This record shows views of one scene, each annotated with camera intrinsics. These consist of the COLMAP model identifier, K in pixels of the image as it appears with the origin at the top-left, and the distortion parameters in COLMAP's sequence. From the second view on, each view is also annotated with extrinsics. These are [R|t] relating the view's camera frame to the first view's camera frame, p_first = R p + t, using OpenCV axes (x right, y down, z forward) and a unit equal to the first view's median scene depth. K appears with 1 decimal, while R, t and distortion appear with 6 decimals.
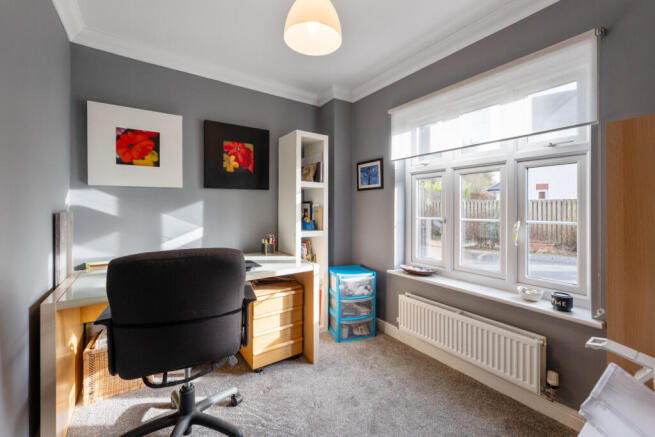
lens RADIAL K [[268.9, 0, 328.2], [0, 268.9, 209.0], [0, 0, 1]] dist [-0.000668, 0.000091]
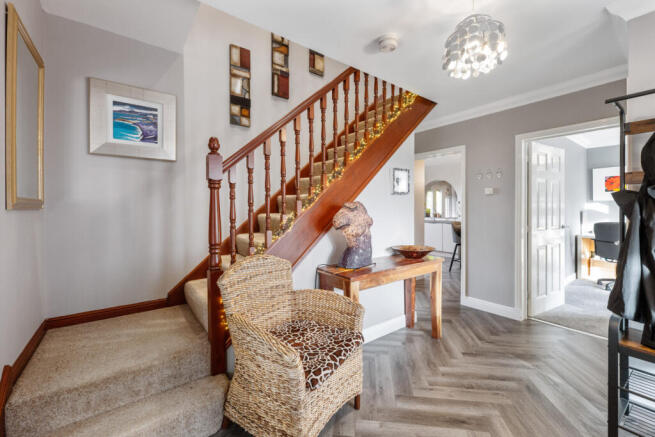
lens RADIAL K [[268.9, 0, 326.7], [0, 268.9, 213.6], [0, 0, 1]] dist [-0.000668, 0.000091]
pose [[0.027545, 0.002626, -0.999617, 1.951896], [0.005138, 0.999983, 0.002769, 0.015008], [0.999607, -0.005212, 0.027531, -1.967341]]
